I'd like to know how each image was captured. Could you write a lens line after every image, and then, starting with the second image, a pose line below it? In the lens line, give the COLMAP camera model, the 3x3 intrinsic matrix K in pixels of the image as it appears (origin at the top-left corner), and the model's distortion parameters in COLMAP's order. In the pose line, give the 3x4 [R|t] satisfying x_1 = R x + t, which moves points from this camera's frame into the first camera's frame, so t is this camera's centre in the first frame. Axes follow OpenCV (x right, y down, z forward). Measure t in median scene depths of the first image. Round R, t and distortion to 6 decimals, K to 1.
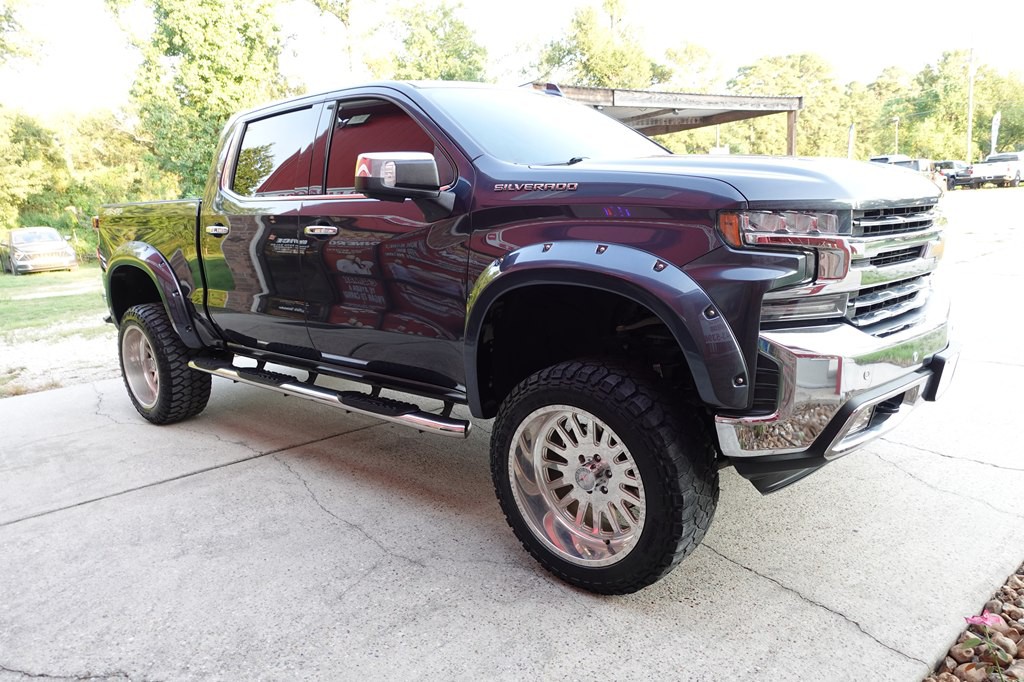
lens RADIAL K [[705.3, 0, 516.3], [0, 705.3, 341.0], [0, 0, 1]] dist [-0.000529, 0.000075]
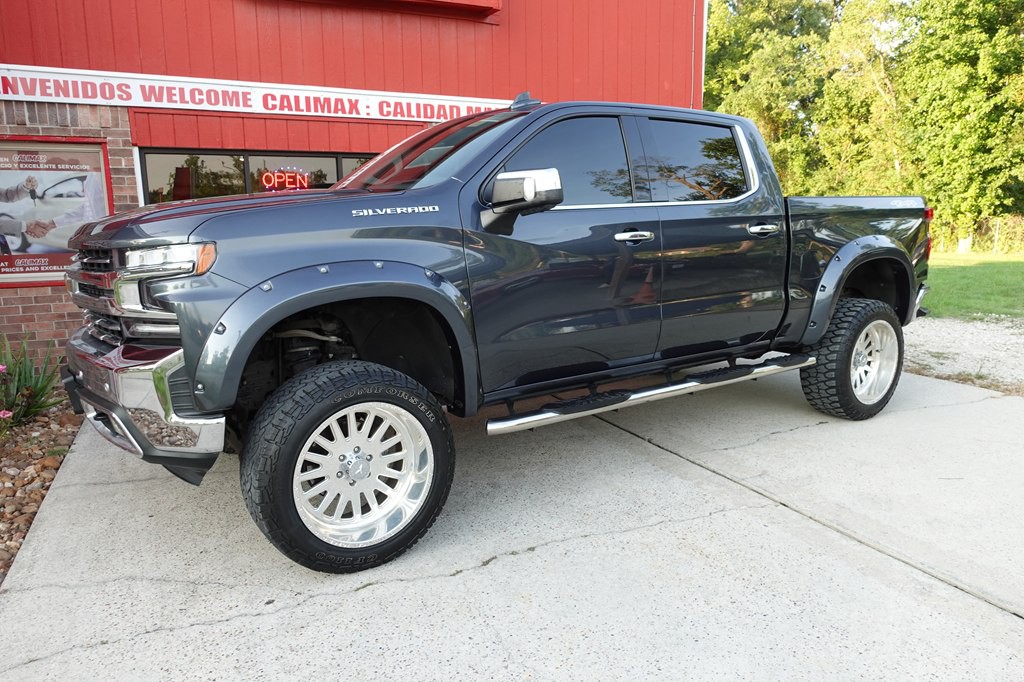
lens RADIAL K [[705.3, 0, 513.7], [0, 705.3, 340.3], [0, 0, 1]] dist [-0.000529, 0.000075]
pose [[-0.257445, 0.220676, -0.940757, 0.956085], [-0.162257, 0.949878, 0.267218, -0.298757], [0.952573, 0.221438, -0.208735, 1.225292]]
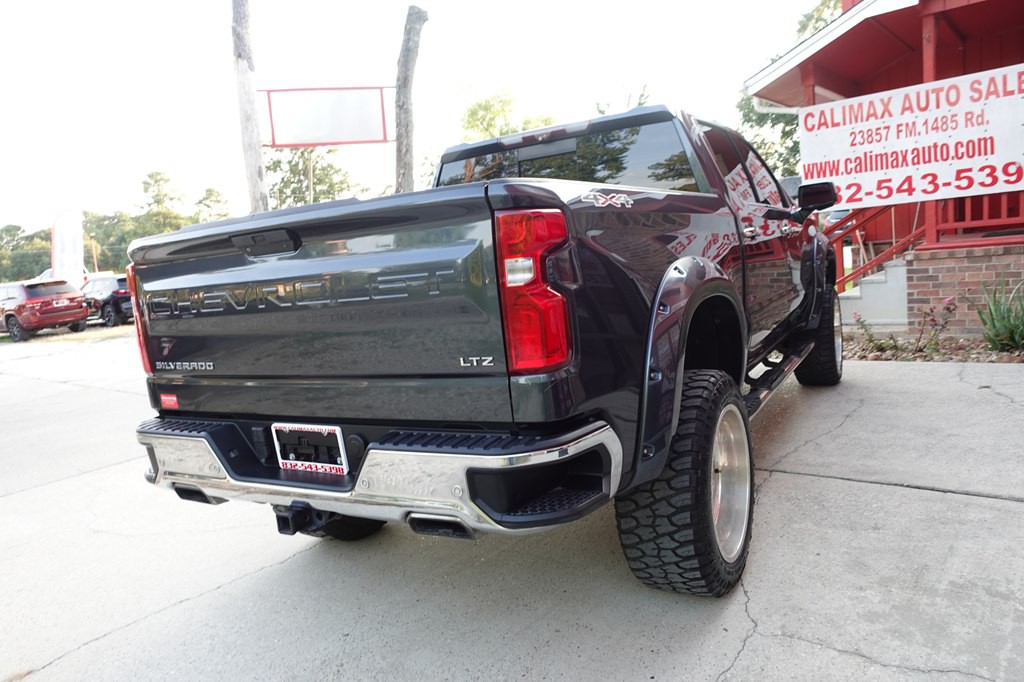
lens RADIAL K [[705.3, 0, 513.5], [0, 705.3, 341.1], [0, 0, 1]] dist [-0.000529, 0.000075]
pose [[-0.179052, -0.049217, 0.982608, -1.216546], [0.303691, 0.947211, 0.102783, -0.204418], [-0.935795, 0.316812, -0.154653, 1.423377]]
